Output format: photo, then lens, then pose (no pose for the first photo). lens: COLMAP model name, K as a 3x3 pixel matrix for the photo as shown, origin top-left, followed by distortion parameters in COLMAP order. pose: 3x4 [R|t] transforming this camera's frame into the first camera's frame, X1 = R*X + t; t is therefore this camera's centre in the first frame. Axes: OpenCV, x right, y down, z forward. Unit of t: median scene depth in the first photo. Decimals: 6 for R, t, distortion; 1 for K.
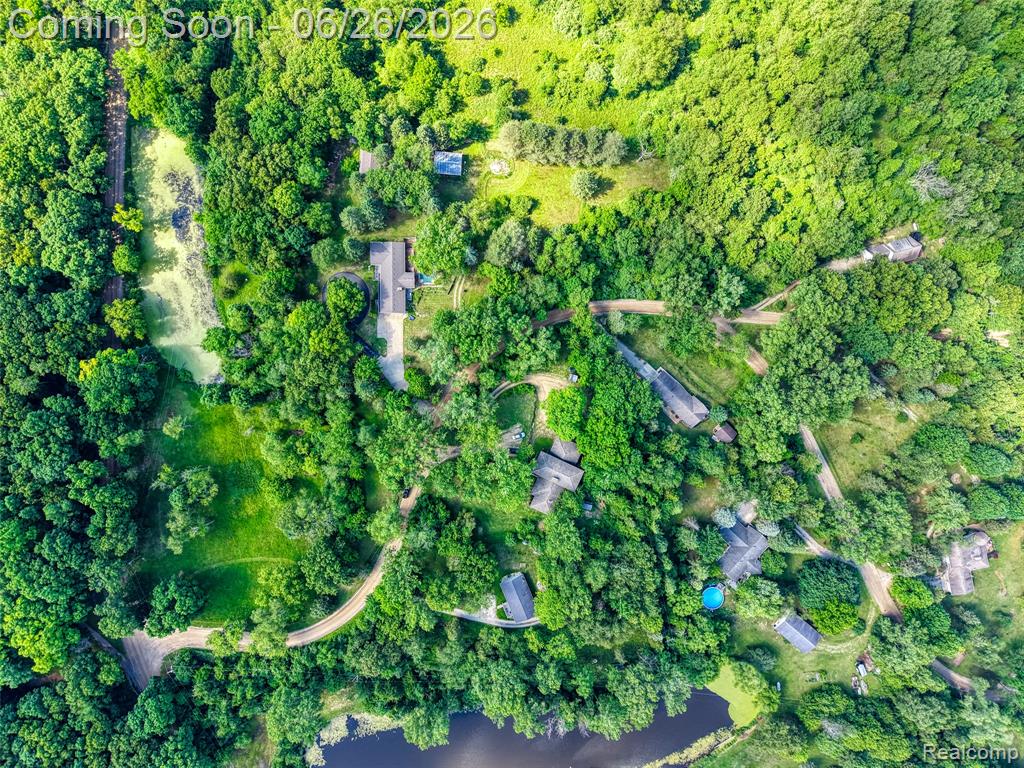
lens RADIAL K [[676.7, 0, 508.7], [0, 676.7, 385.4], [0, 0, 1]] dist [0.026678, -0.027667]
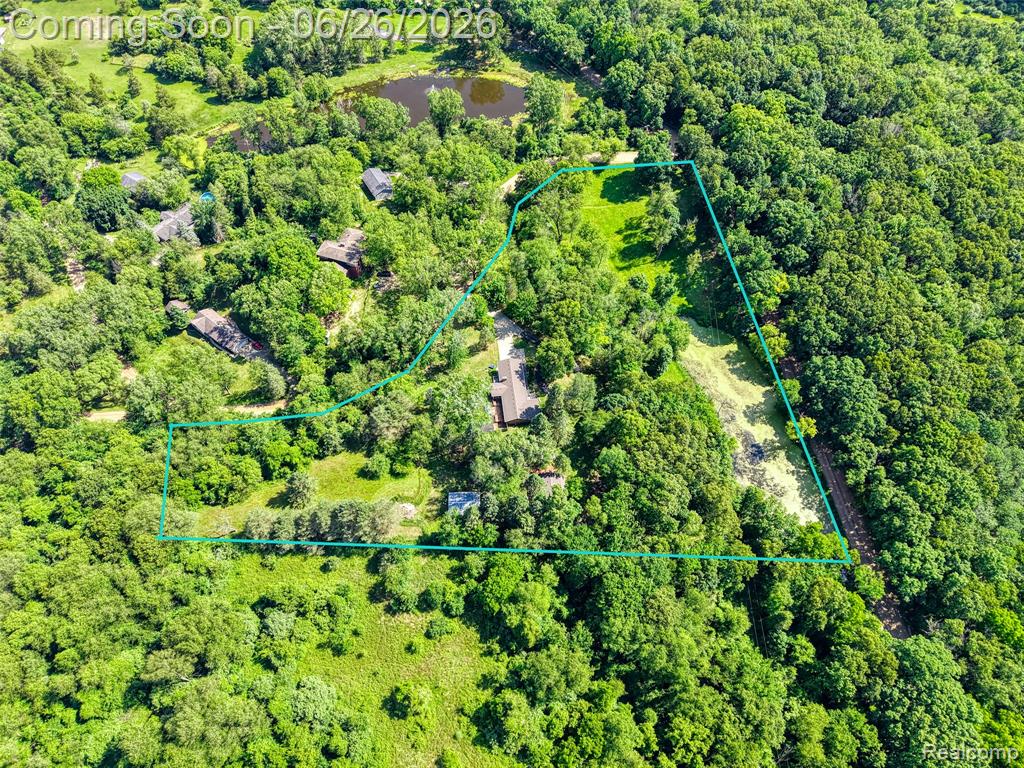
lens RADIAL K [[676.7, 0, 508.7], [0, 676.7, 385.4], [0, 0, 1]] dist [0.026678, -0.027667]
pose [[-0.992716, 0.074667, -0.094550, -0.075433], [-0.114422, -0.830010, 0.545886, -0.681686], [-0.037718, 0.552728, 0.832507, 0.207858]]
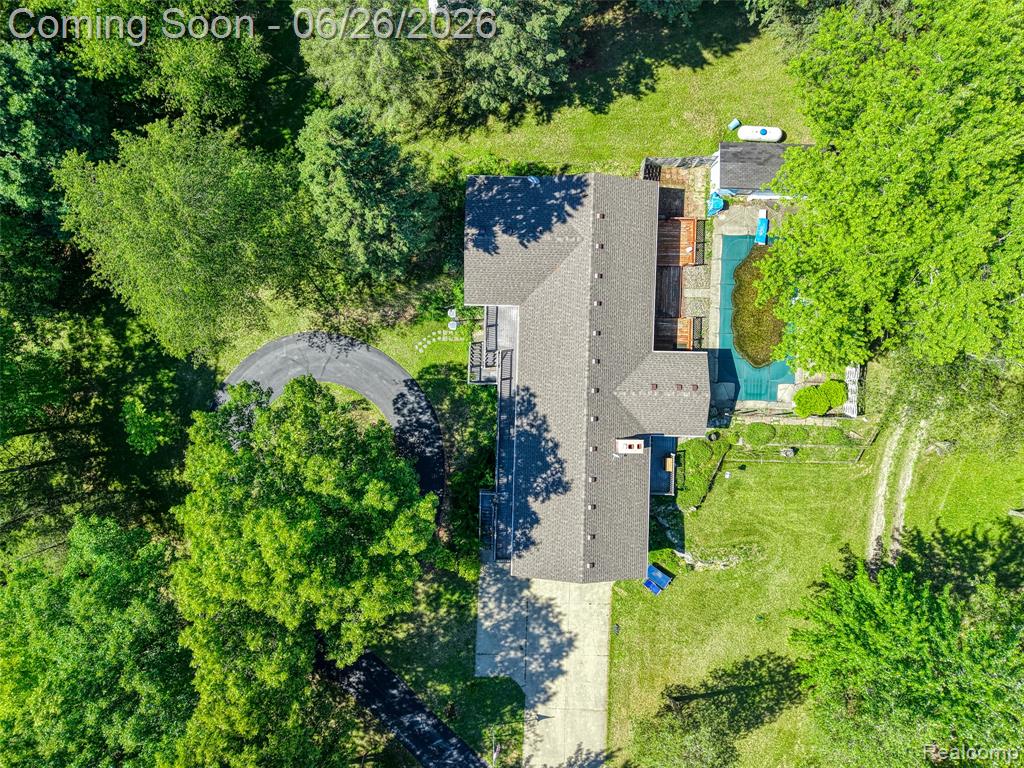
lens RADIAL K [[681.5, 0, 508.1], [0, 681.5, 380.8], [0, 0, 1]] dist [0.031203, -0.032644]
pose [[0.999698, 0.023571, 0.006910, -0.196059], [-0.023382, 0.999381, -0.026298, -0.156482], [-0.007526, 0.026128, 0.999630, 0.838389]]
